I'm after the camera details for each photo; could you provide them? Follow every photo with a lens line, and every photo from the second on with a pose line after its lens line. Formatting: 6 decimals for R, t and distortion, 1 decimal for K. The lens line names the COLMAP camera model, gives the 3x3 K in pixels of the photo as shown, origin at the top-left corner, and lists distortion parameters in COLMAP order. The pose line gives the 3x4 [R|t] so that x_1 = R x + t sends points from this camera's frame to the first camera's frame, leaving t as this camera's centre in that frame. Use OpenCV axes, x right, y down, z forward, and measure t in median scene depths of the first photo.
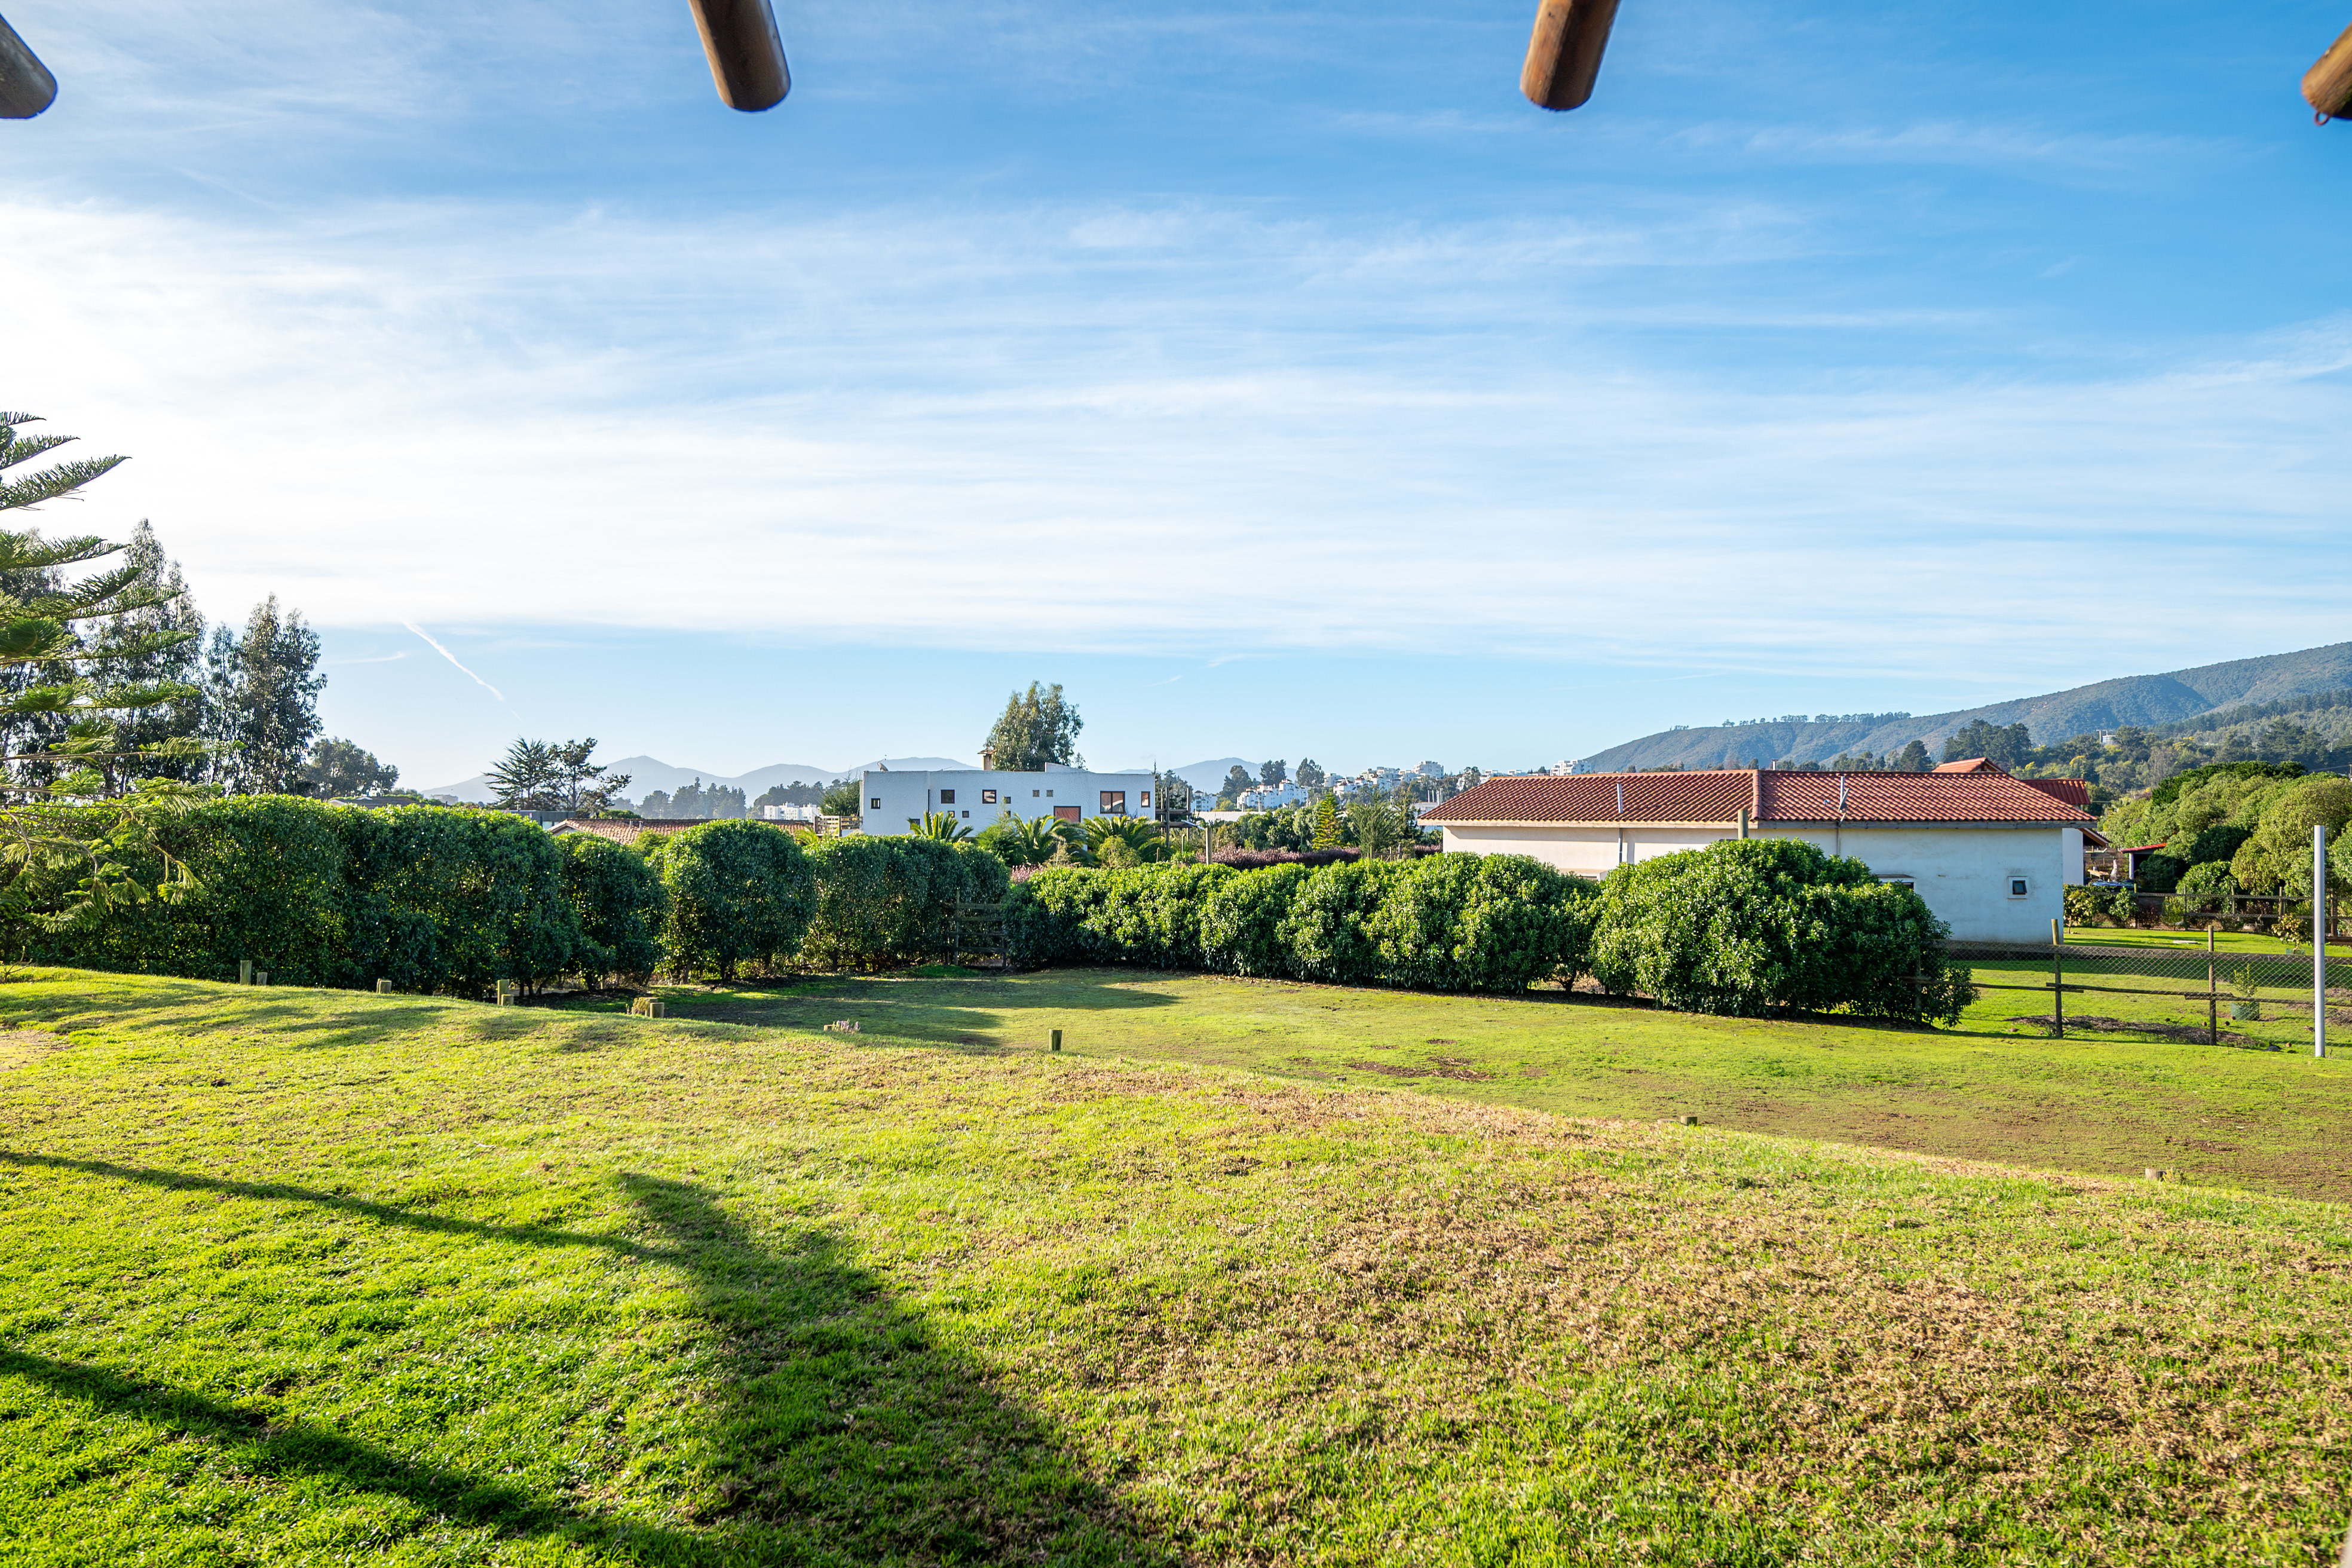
lens RADIAL K [[1464.6, 0, 1133.1], [0, 1464.6, 771.6], [0, 0, 1]] dist [0.000312, -0.000962]
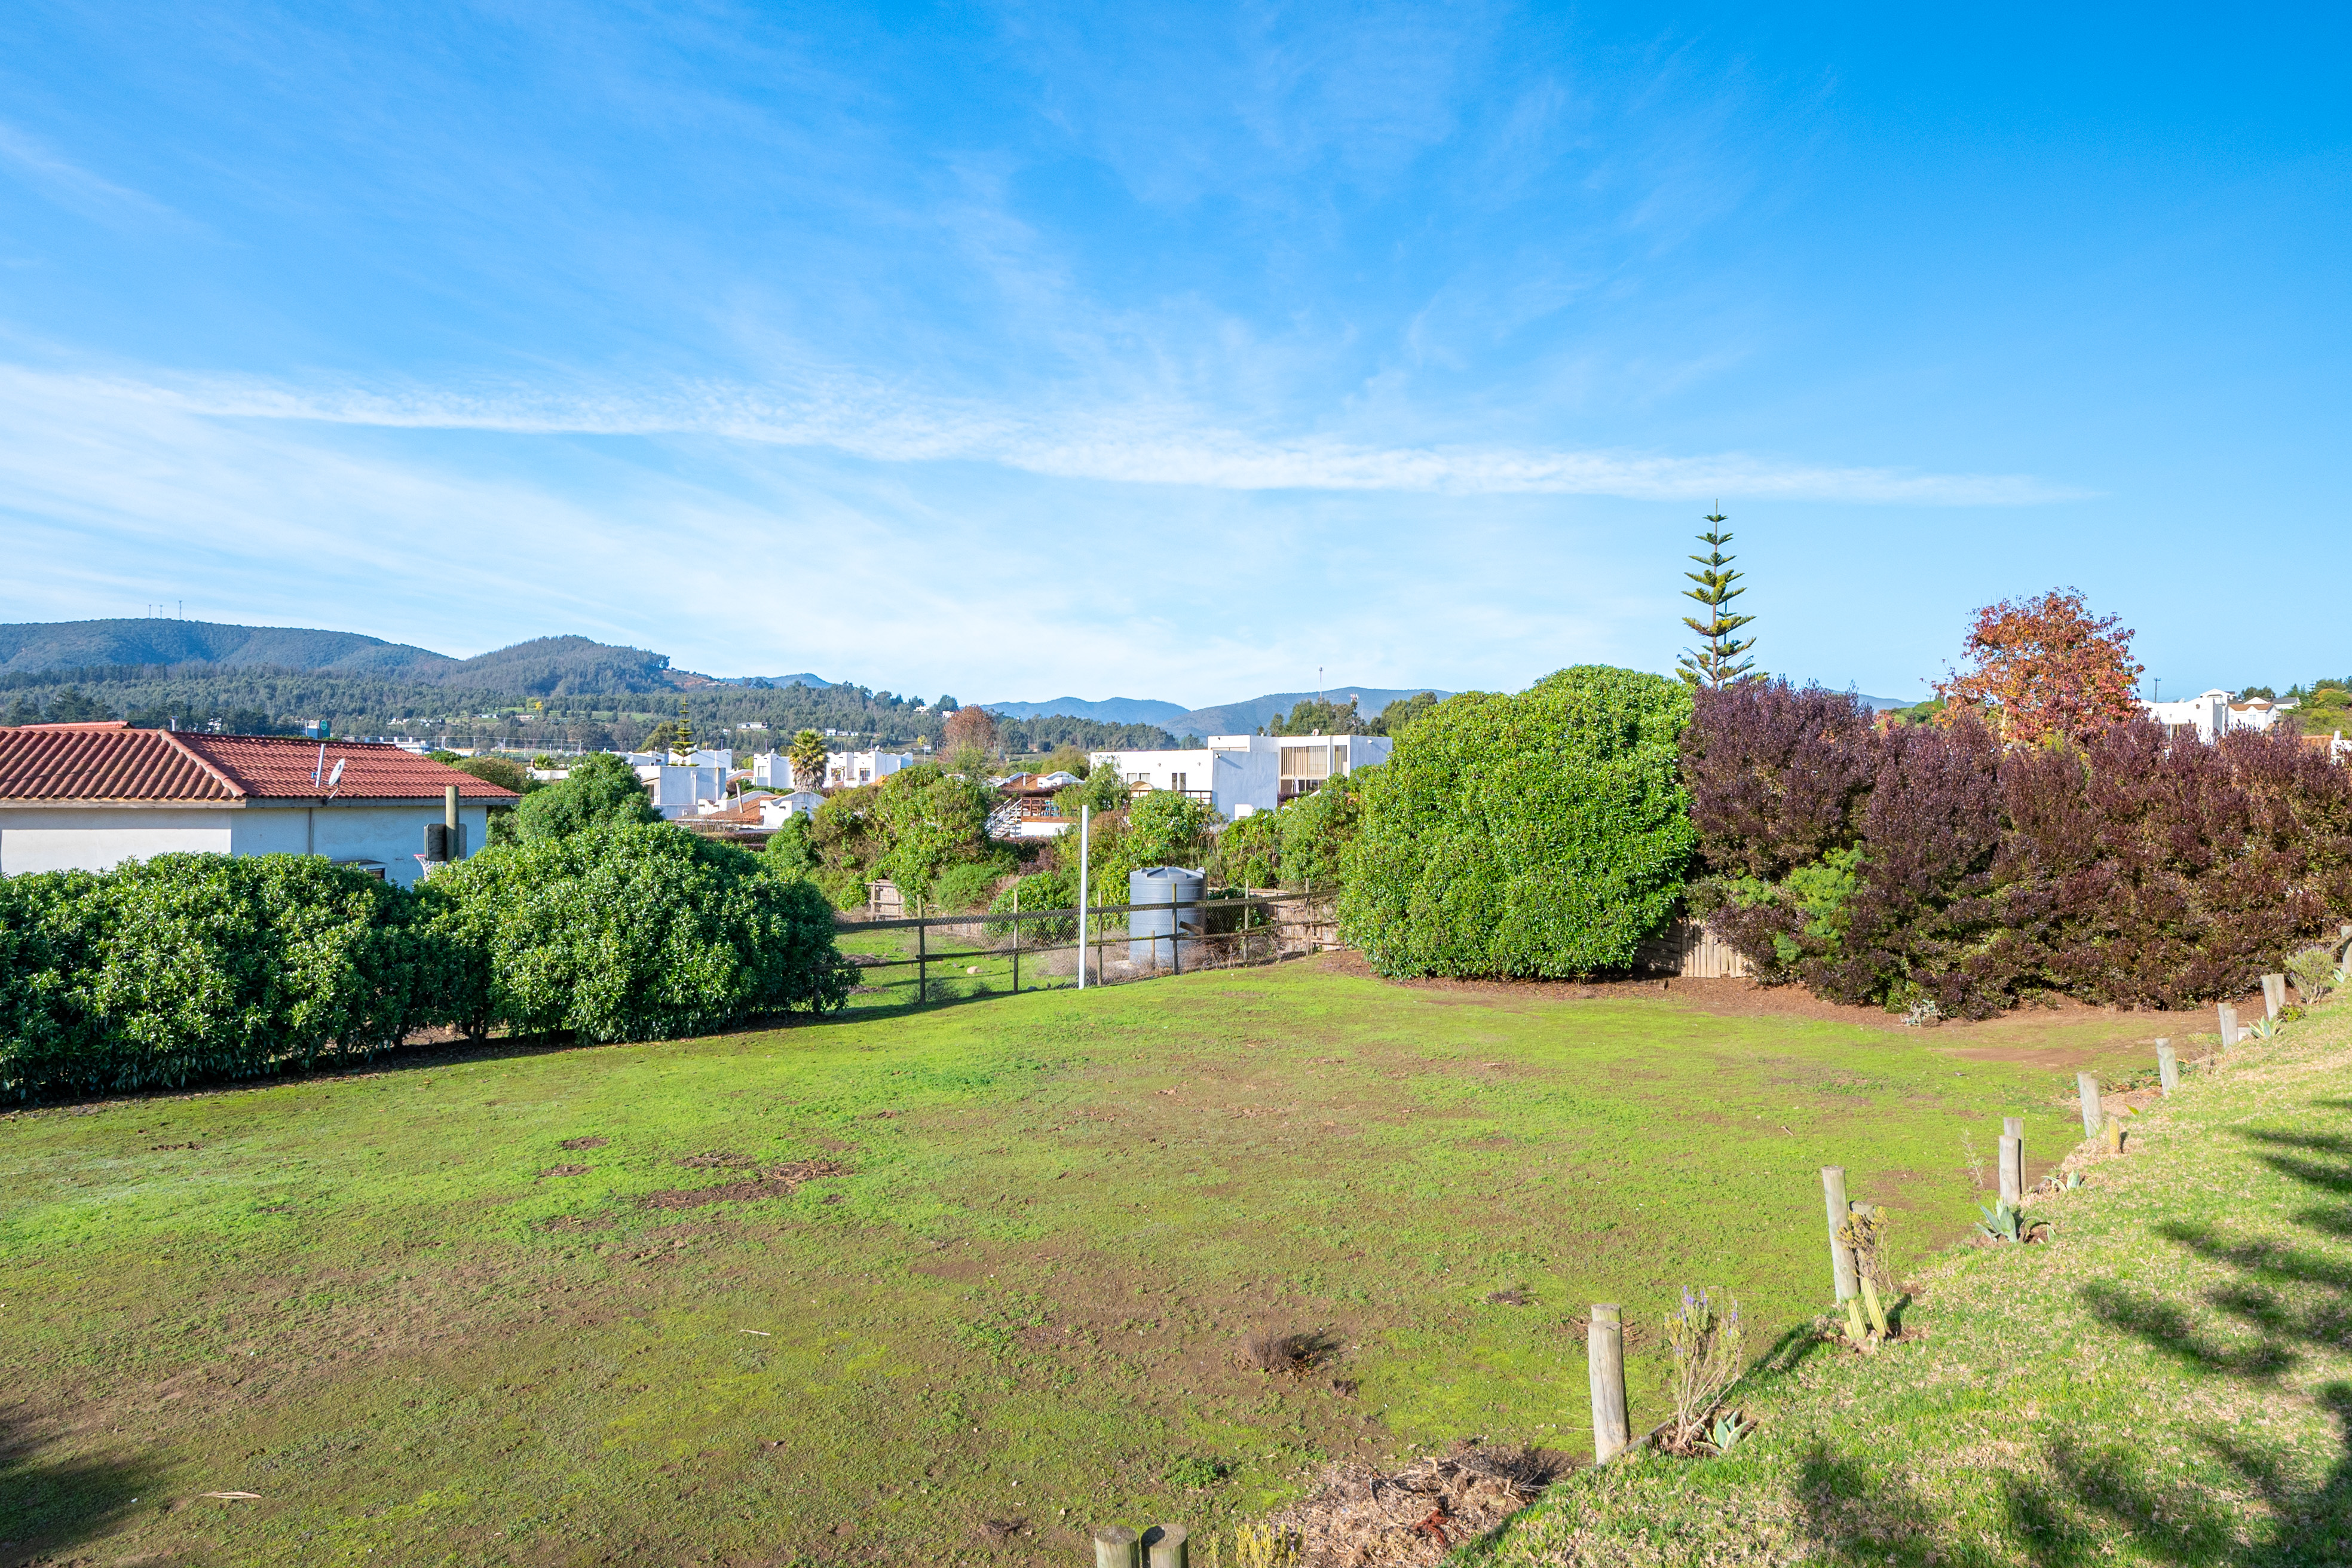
lens RADIAL K [[1464.6, 0, 1174.0], [0, 1464.6, 776.9], [0, 0, 1]] dist [0.000312, -0.000962]
pose [[0.222576, 0.011904, 0.974843, -0.160574], [-0.036091, 0.999341, -0.003963, 0.005673], [-0.974247, -0.034301, 0.222859, 0.257366]]
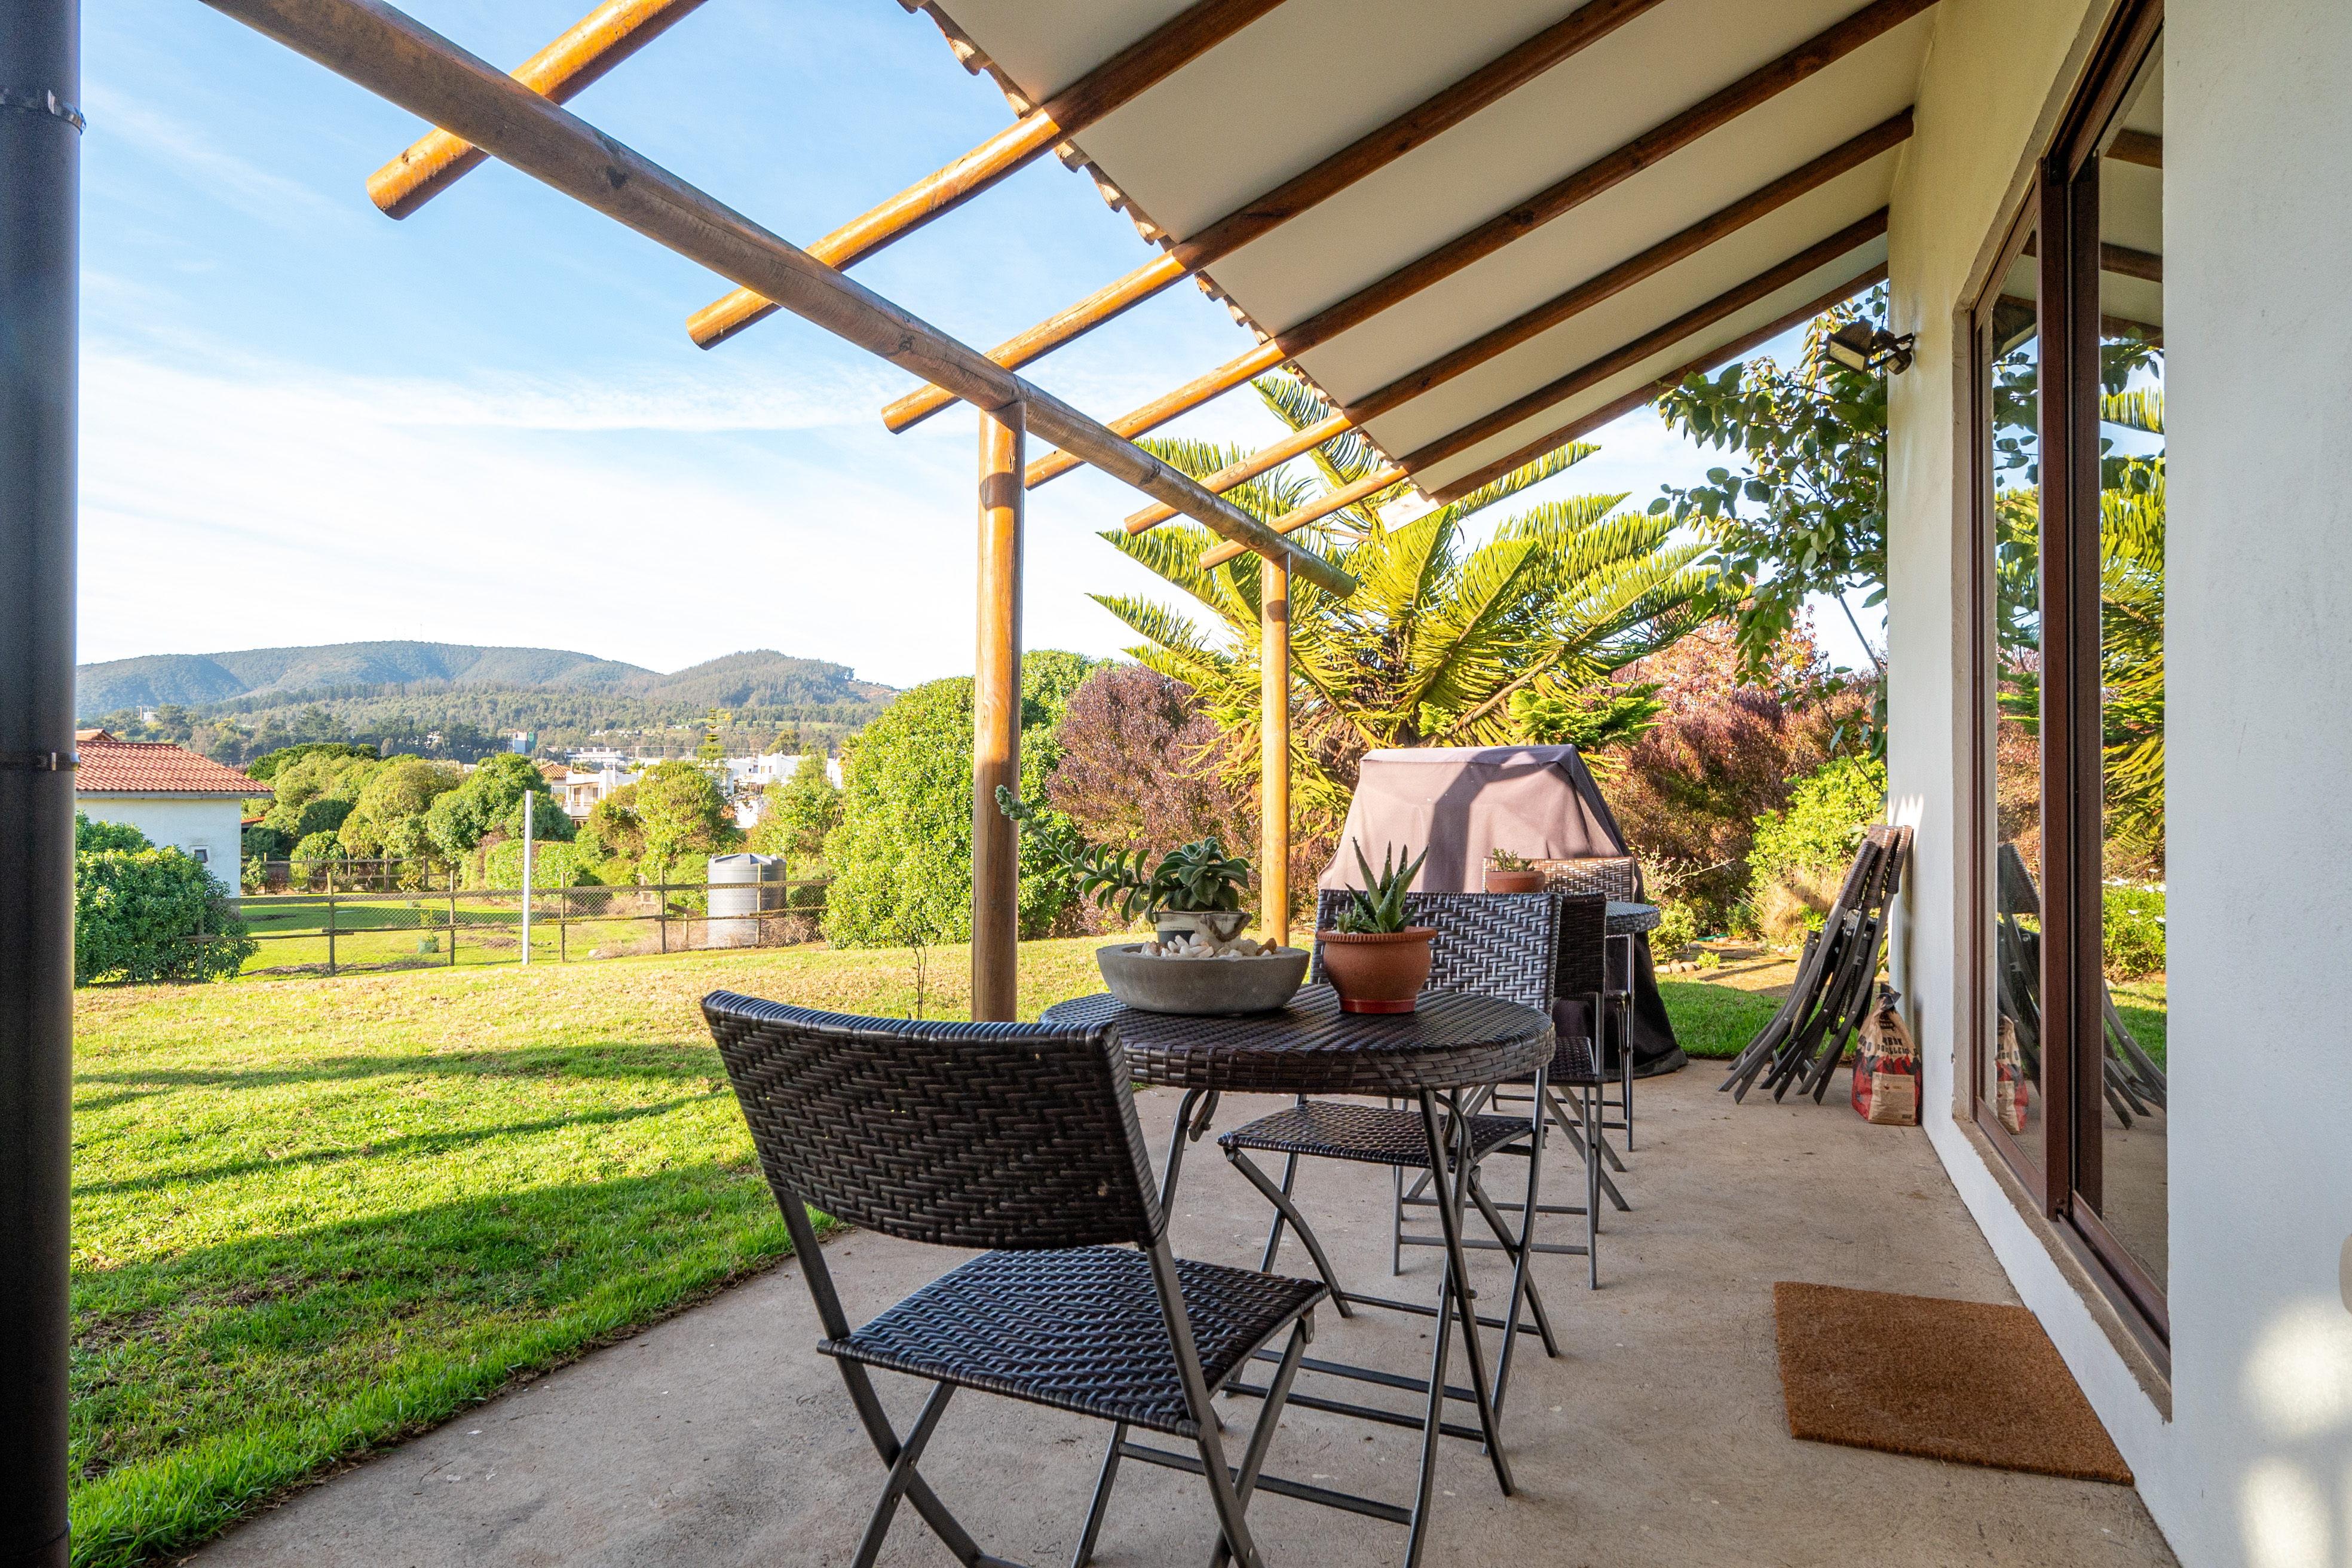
lens RADIAL K [[1464.6, 0, 1191.7], [0, 1464.6, 793.4], [0, 0, 1]] dist [0.000312, -0.000962]
pose [[0.349175, 0.003856, 0.937050, -0.089262], [-0.031118, 0.999488, 0.007482, 0.004129], [-0.936541, -0.031772, 0.349116, -0.009877]]
